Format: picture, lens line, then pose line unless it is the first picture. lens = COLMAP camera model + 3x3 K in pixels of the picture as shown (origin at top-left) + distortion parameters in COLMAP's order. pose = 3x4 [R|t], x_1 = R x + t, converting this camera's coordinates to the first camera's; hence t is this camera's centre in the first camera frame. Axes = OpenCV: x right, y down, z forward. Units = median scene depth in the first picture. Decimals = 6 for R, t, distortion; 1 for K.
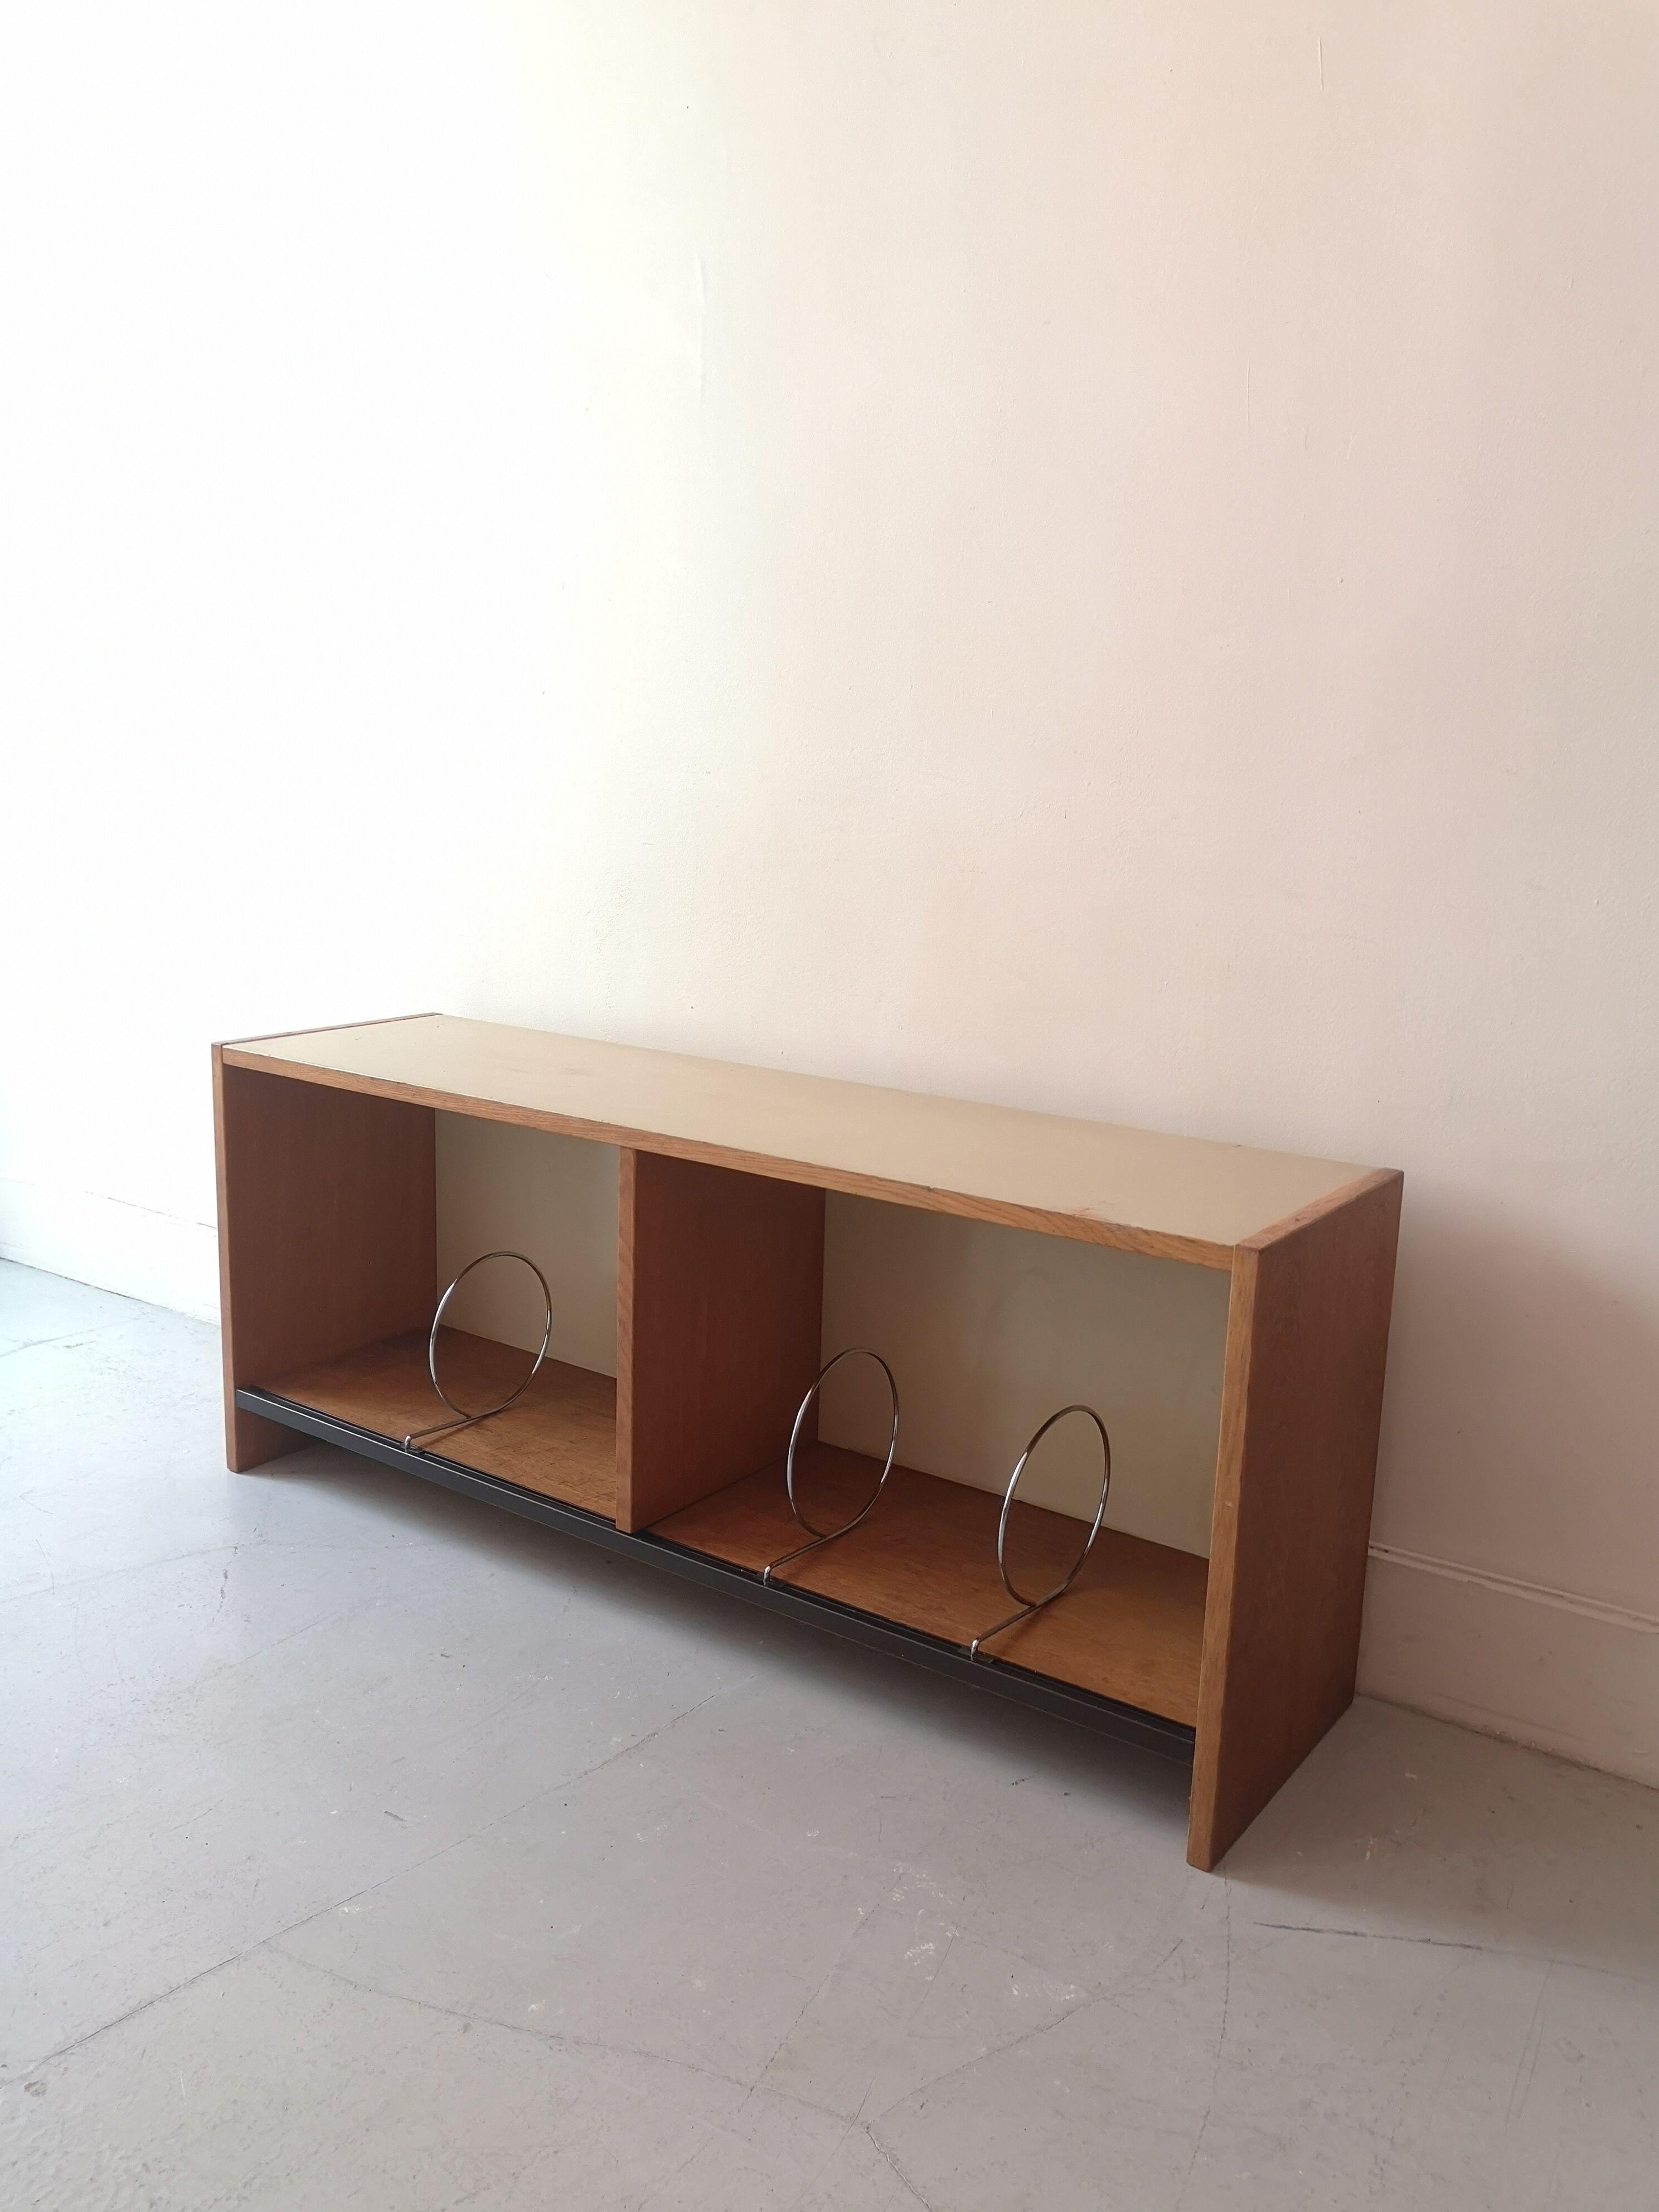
lens RADIAL K [[1746.2, 0, 828.8], [0, 1746.2, 1122.3], [0, 0, 1]] dist [0.032036, -0.021651]
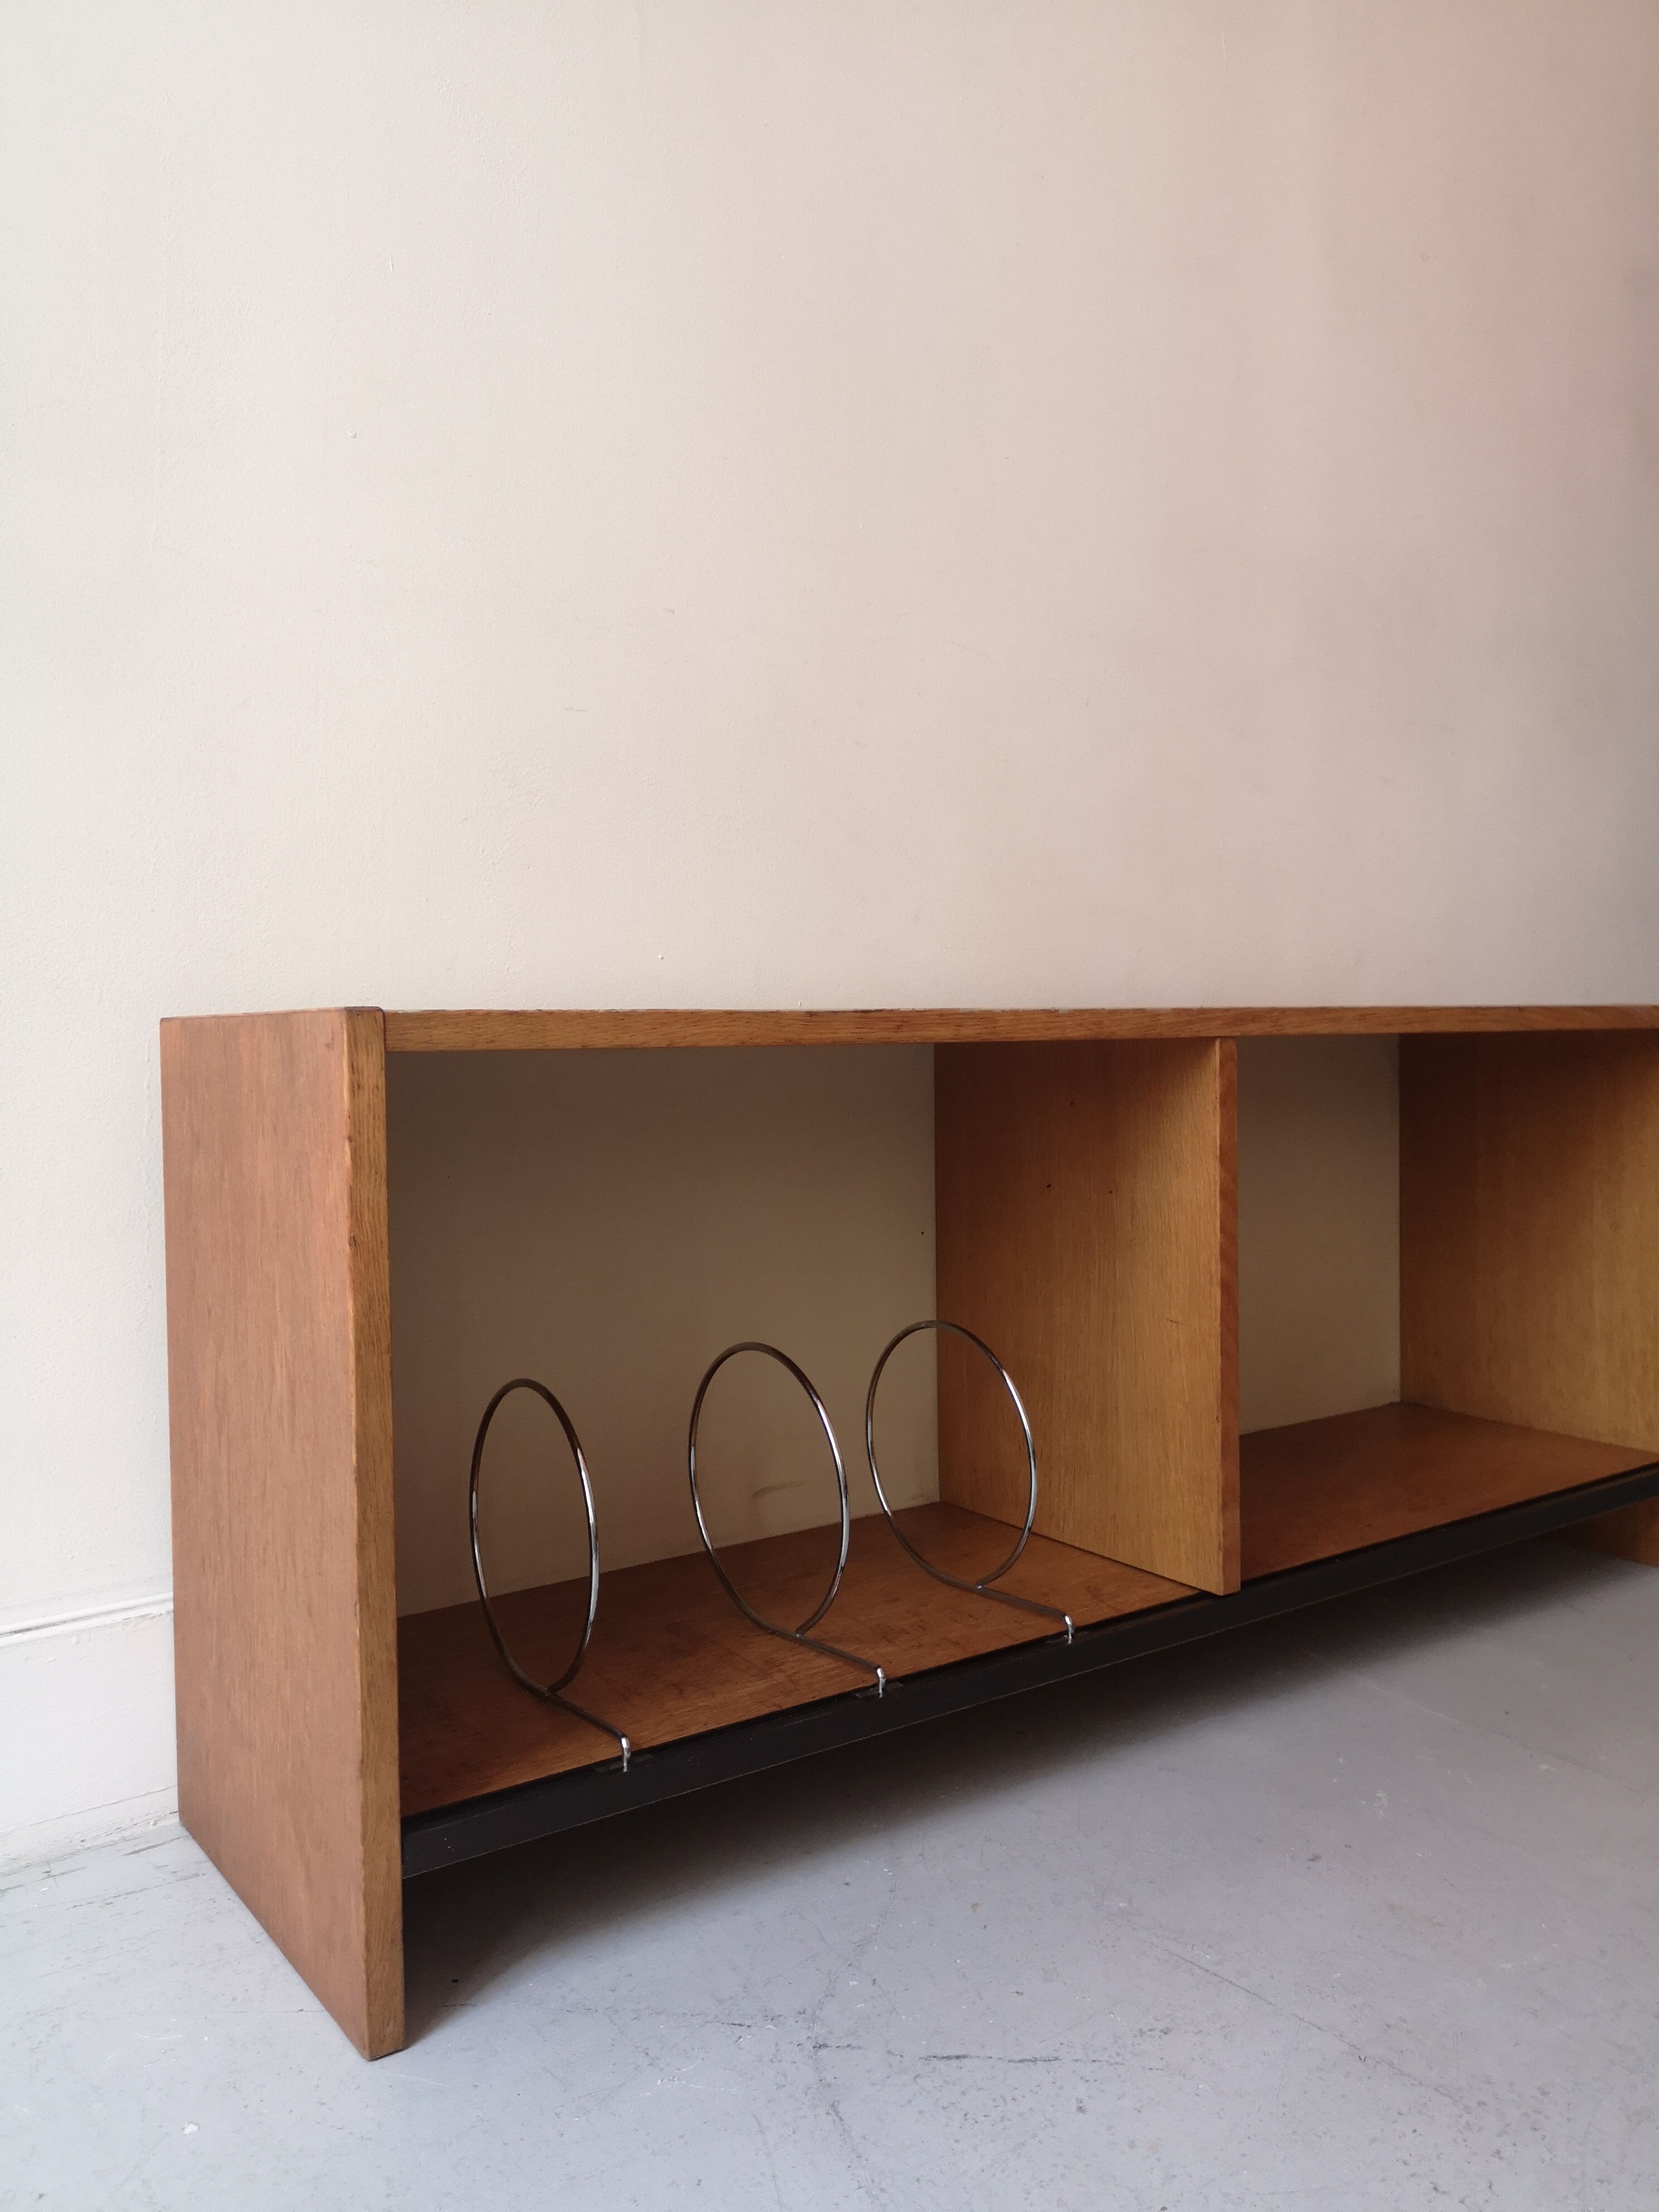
lens RADIAL K [[1746.2, 0, 824.5], [0, 1746.2, 1102.2], [0, 0, 1]] dist [0.032036, -0.021651]
pose [[0.327043, -0.079516, 0.941658, -0.945103], [0.216872, 0.976174, 0.007109, -0.001312], [-0.919788, 0.201894, 0.336496, 1.002263]]
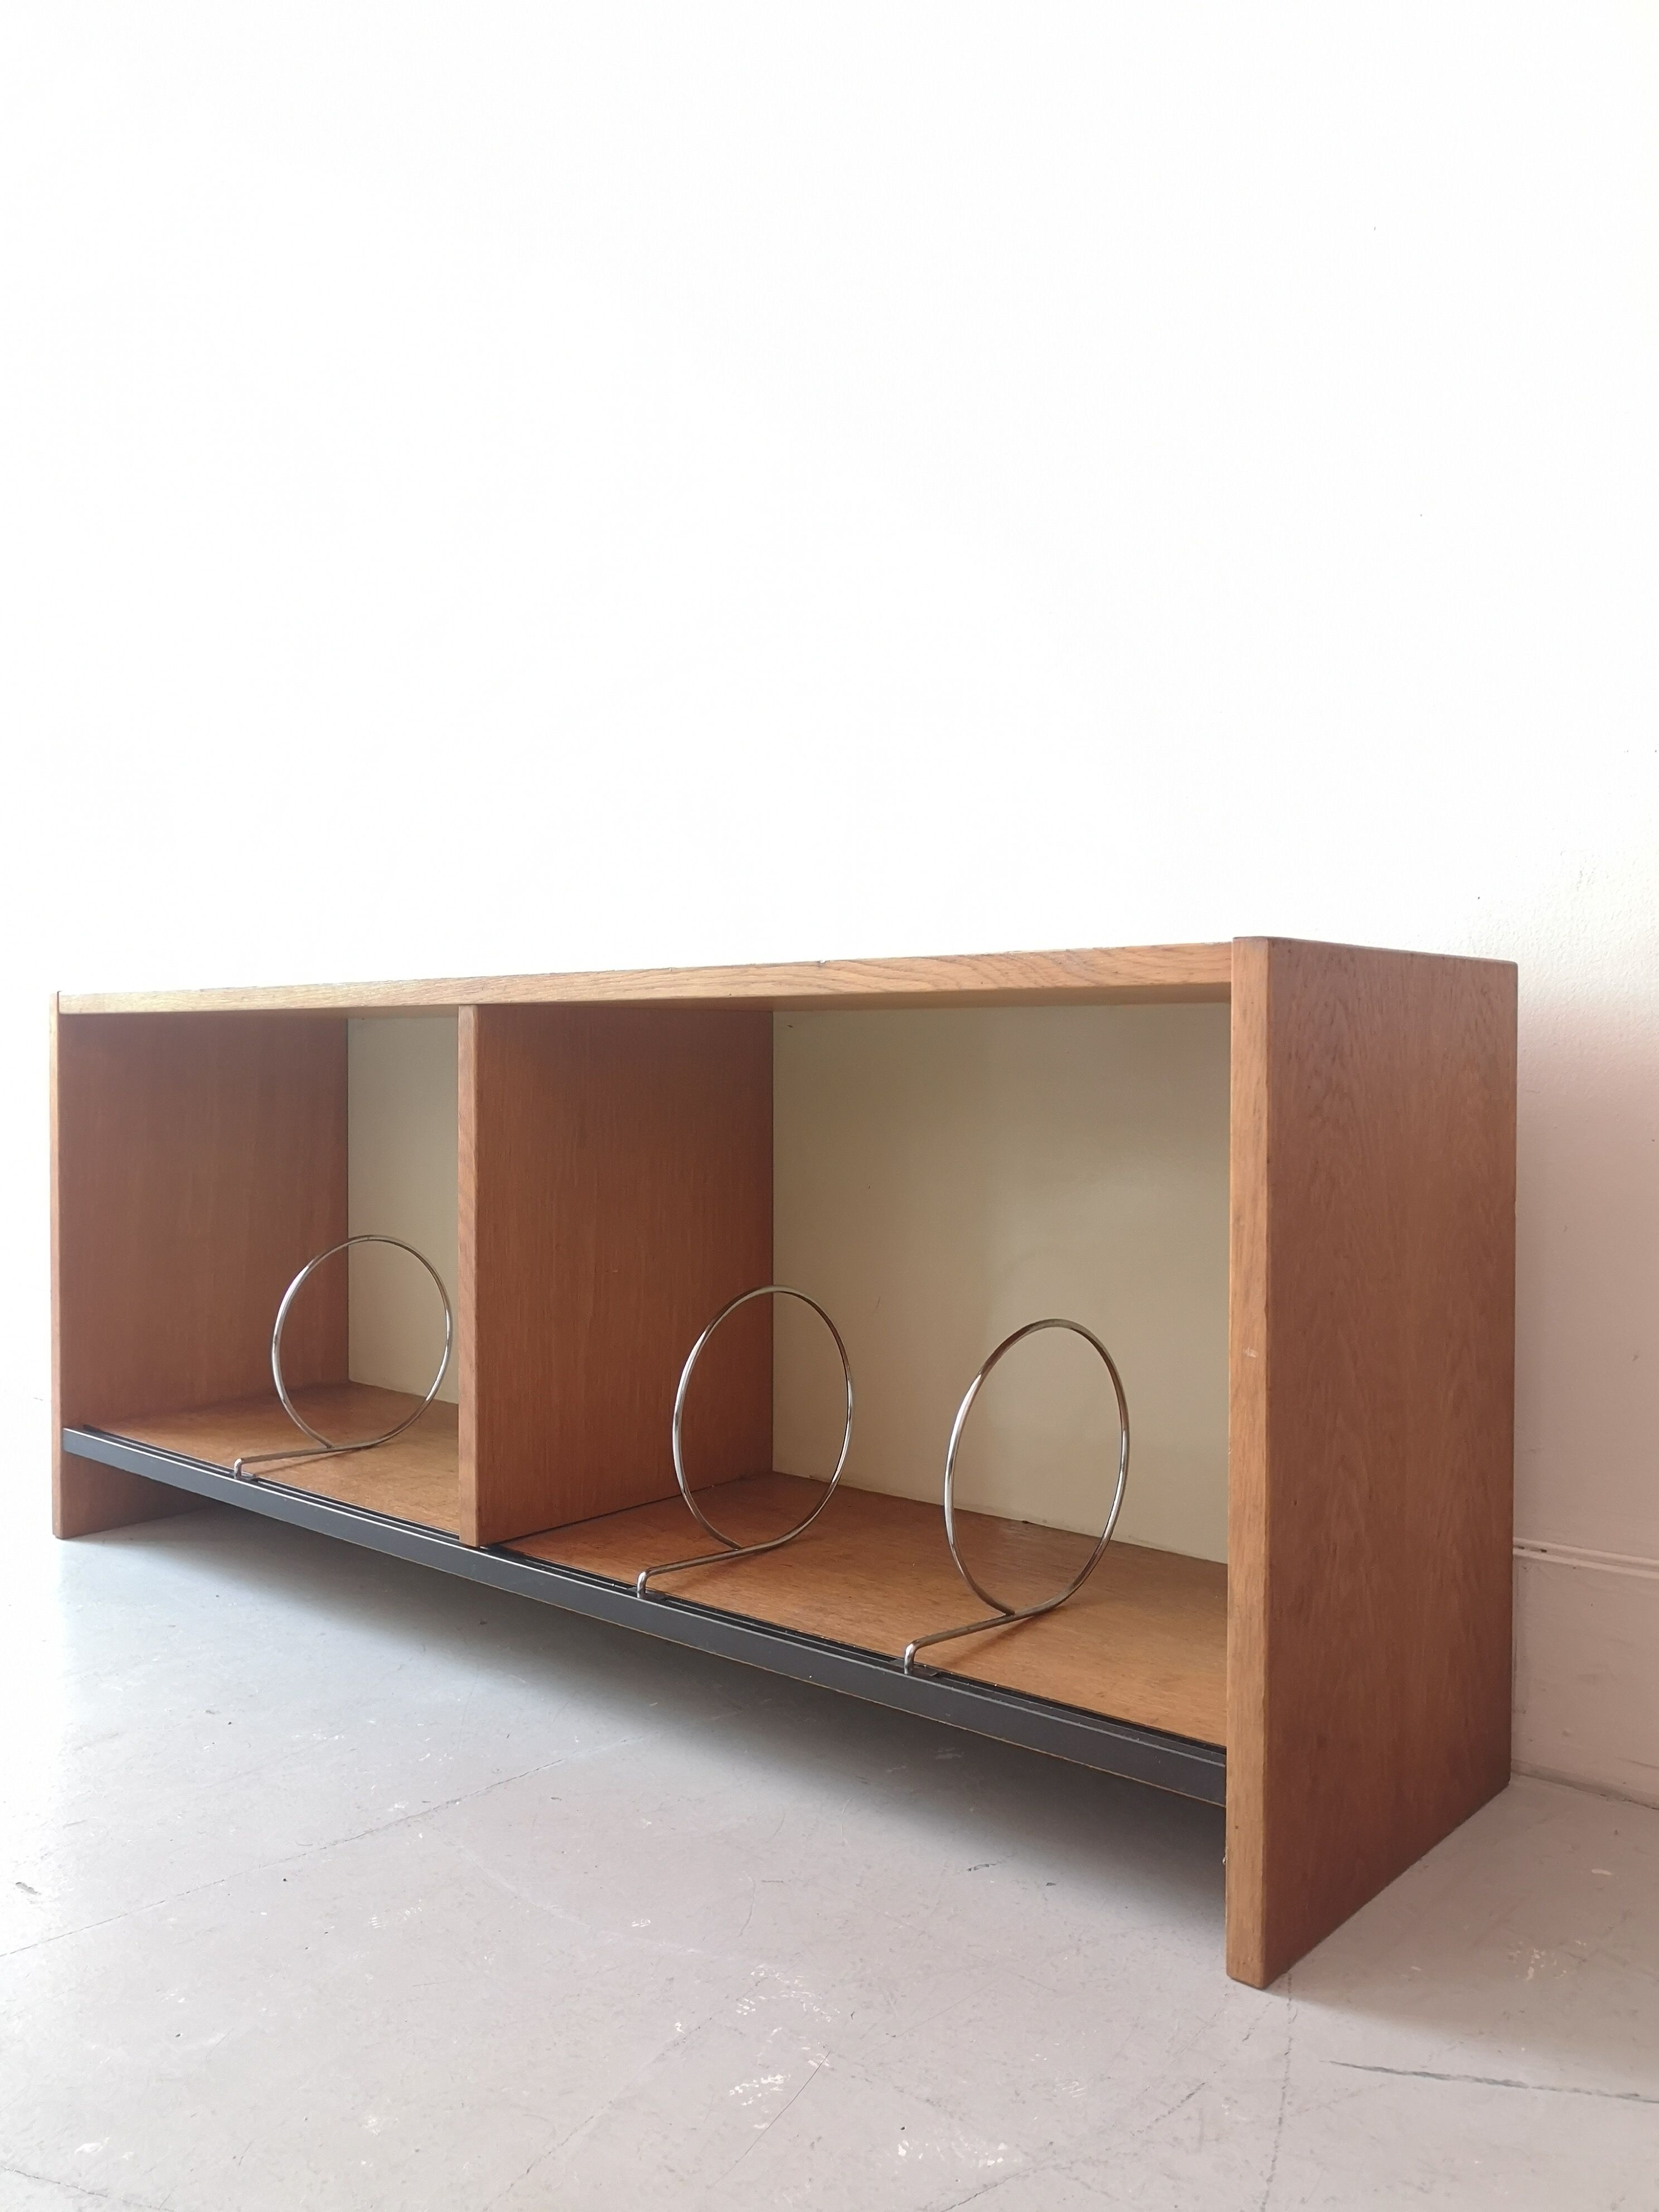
lens RADIAL K [[1746.2, 0, 829.7], [0, 1746.2, 1118.2], [0, 0, 1]] dist [0.032036, -0.021651]
pose [[0.995416, -0.025933, -0.092058, 0.120940], [0.009325, 0.984267, -0.176442, 0.217140], [0.095185, 0.174775, 0.979997, 0.304979]]
